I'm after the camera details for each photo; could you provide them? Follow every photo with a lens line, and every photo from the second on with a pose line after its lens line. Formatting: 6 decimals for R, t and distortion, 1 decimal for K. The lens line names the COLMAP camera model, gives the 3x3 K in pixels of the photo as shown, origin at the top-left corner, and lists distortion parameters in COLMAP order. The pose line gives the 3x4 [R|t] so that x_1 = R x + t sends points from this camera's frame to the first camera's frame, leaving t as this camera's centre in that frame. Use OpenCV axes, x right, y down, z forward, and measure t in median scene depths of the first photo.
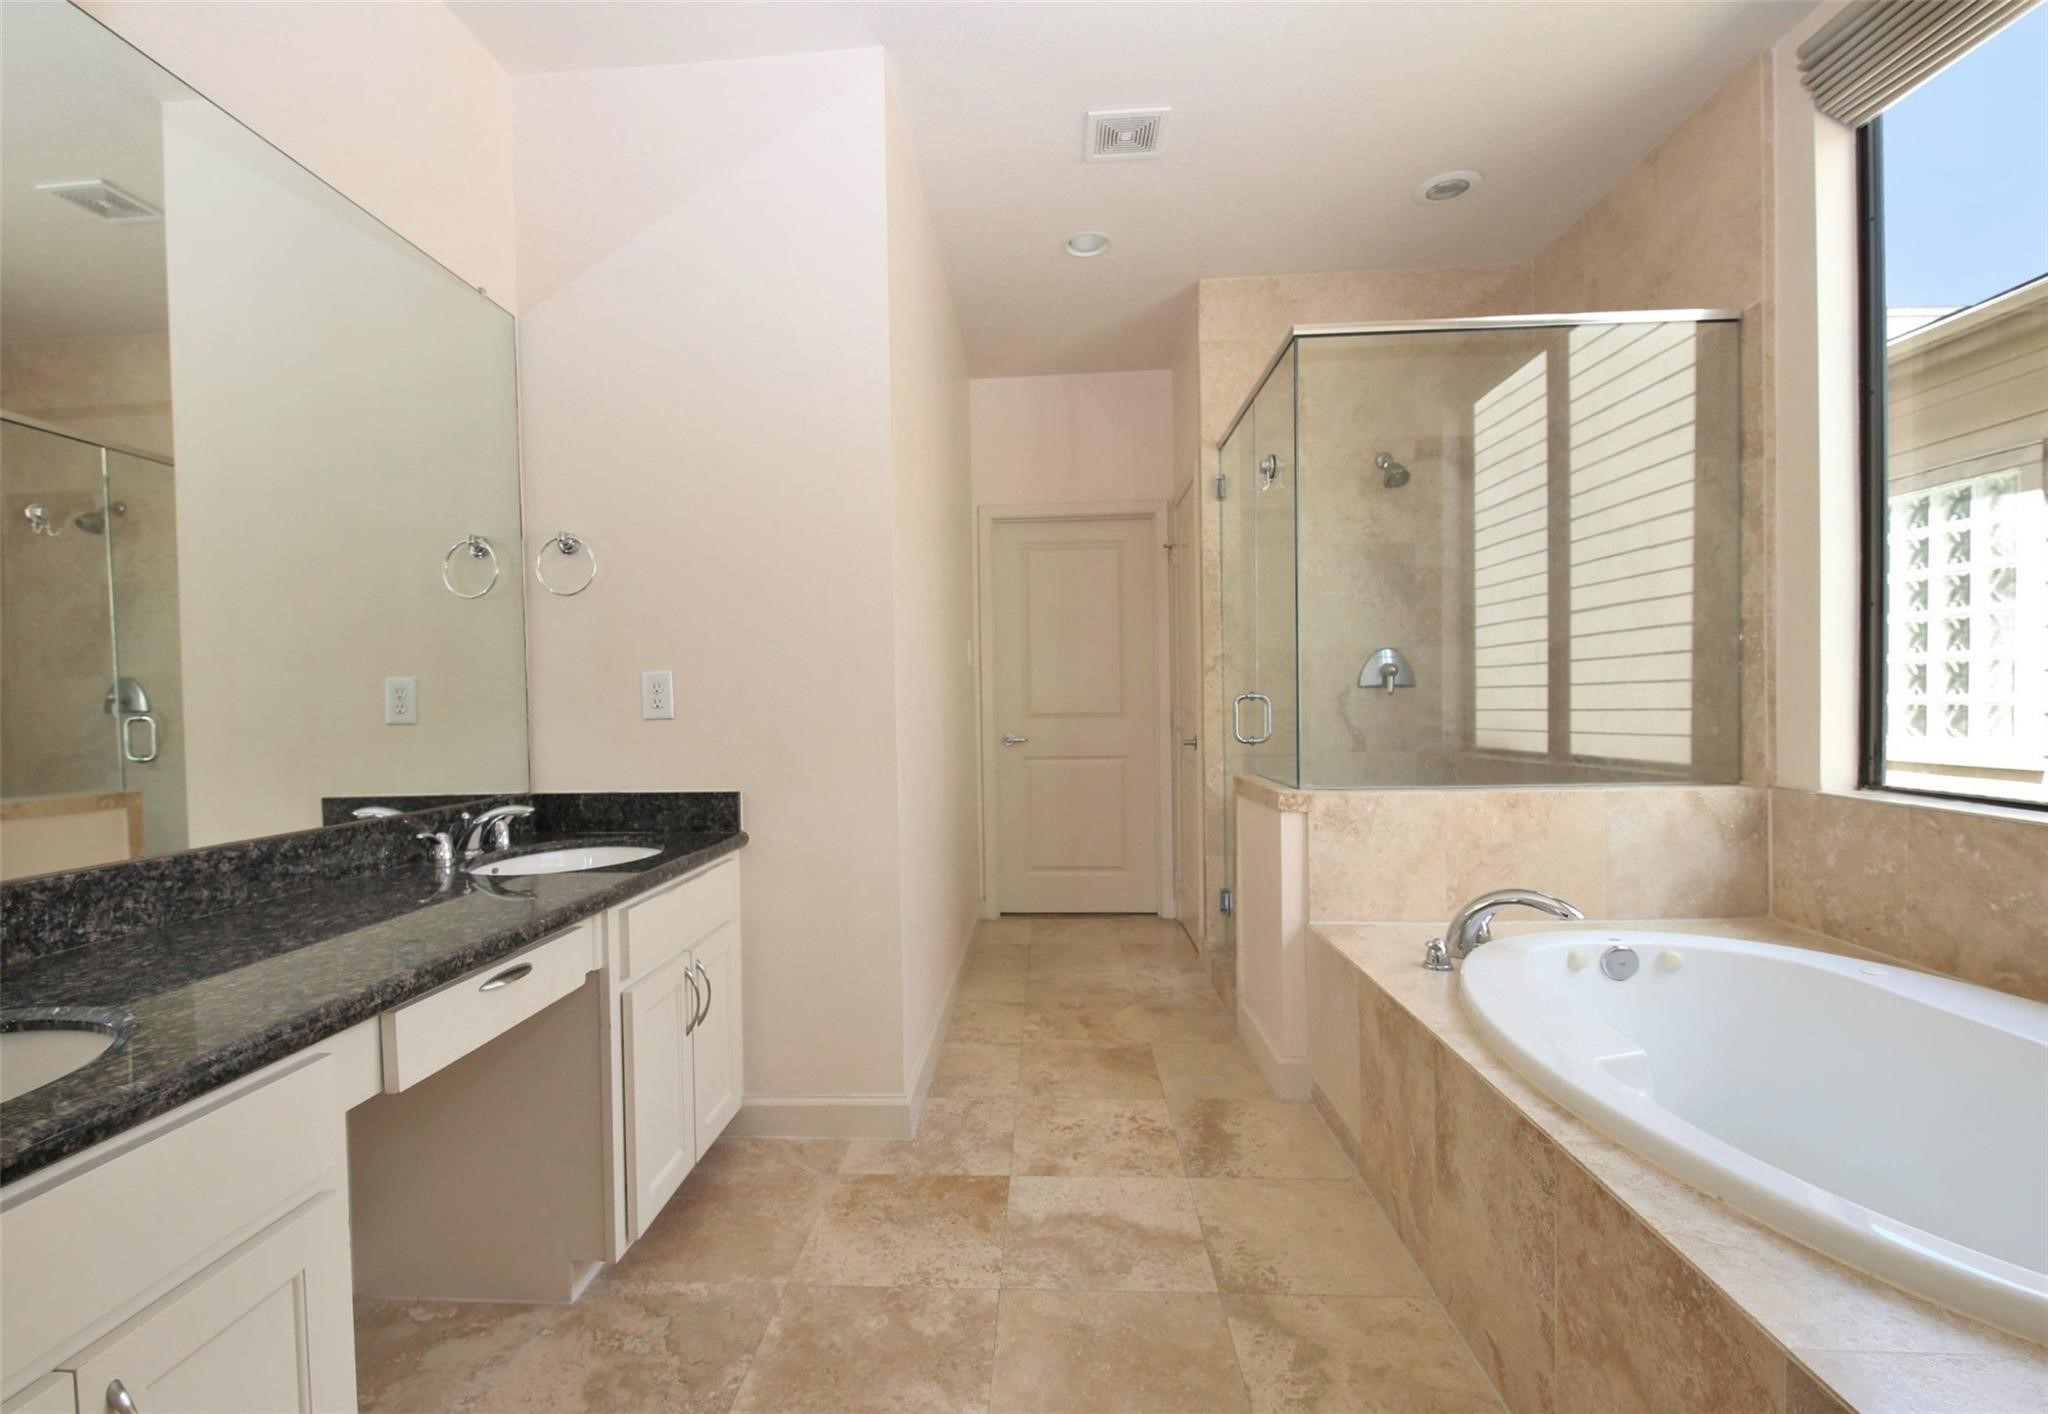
lens RADIAL K [[905.7, 0, 1021.2], [0, 905.7, 713.1], [0, 0, 1]] dist [0.000040, -0.000358]
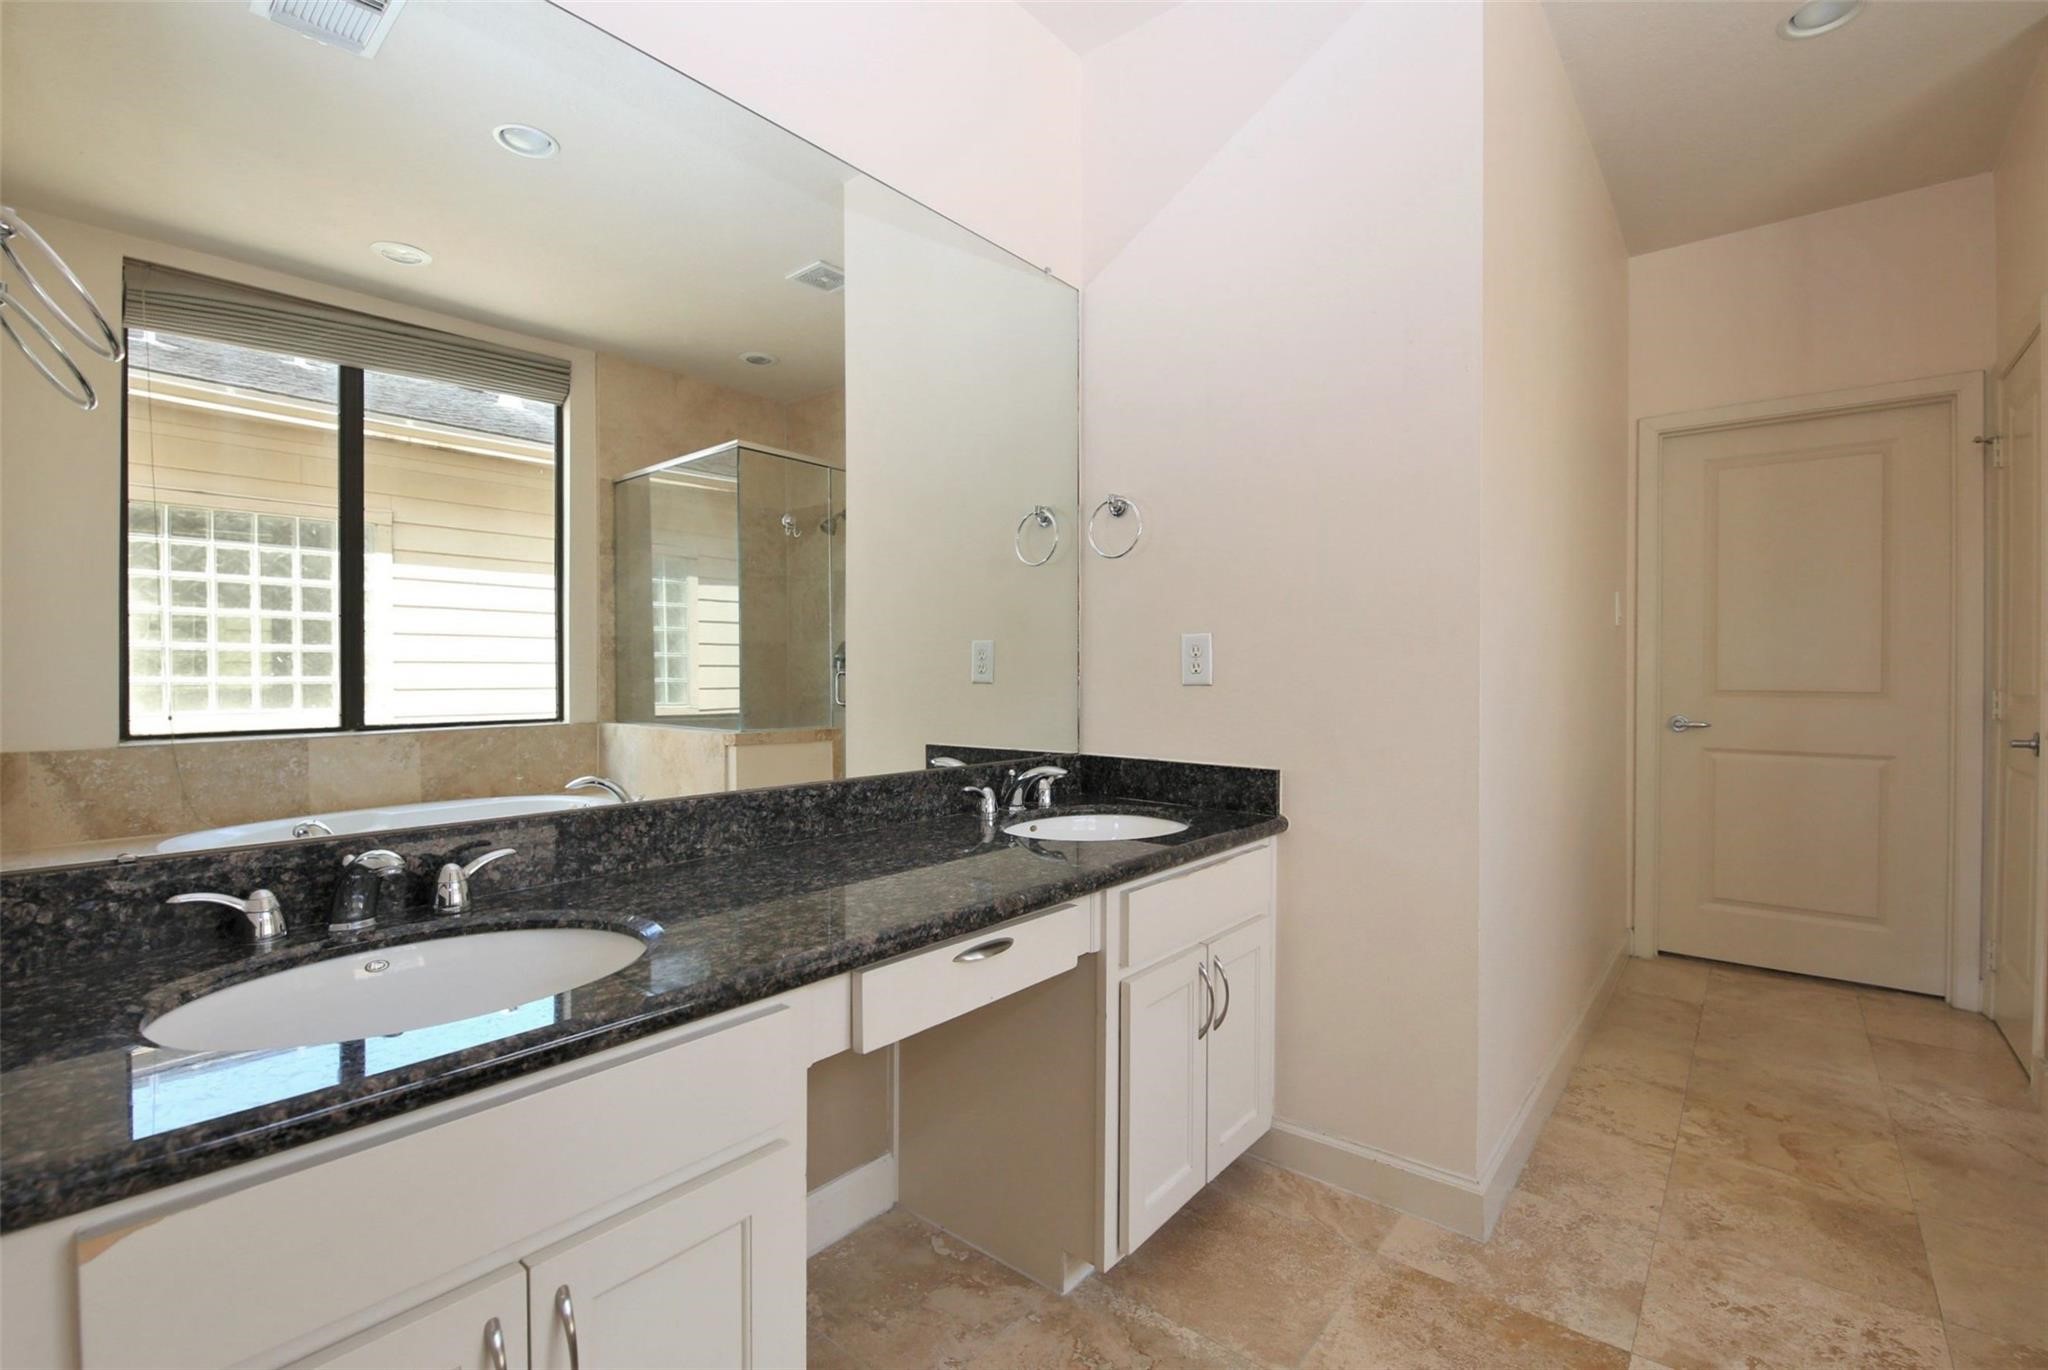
lens RADIAL K [[901.5, 0, 1020.6], [0, 901.5, 673.9], [0, 0, 1]] dist [0.004740, -0.010469]
pose [[0.790177, 0.022286, -0.612473, 0.029734], [-0.024235, 0.999693, 0.005109, -0.005929], [0.612399, 0.010806, 0.790475, 0.177981]]
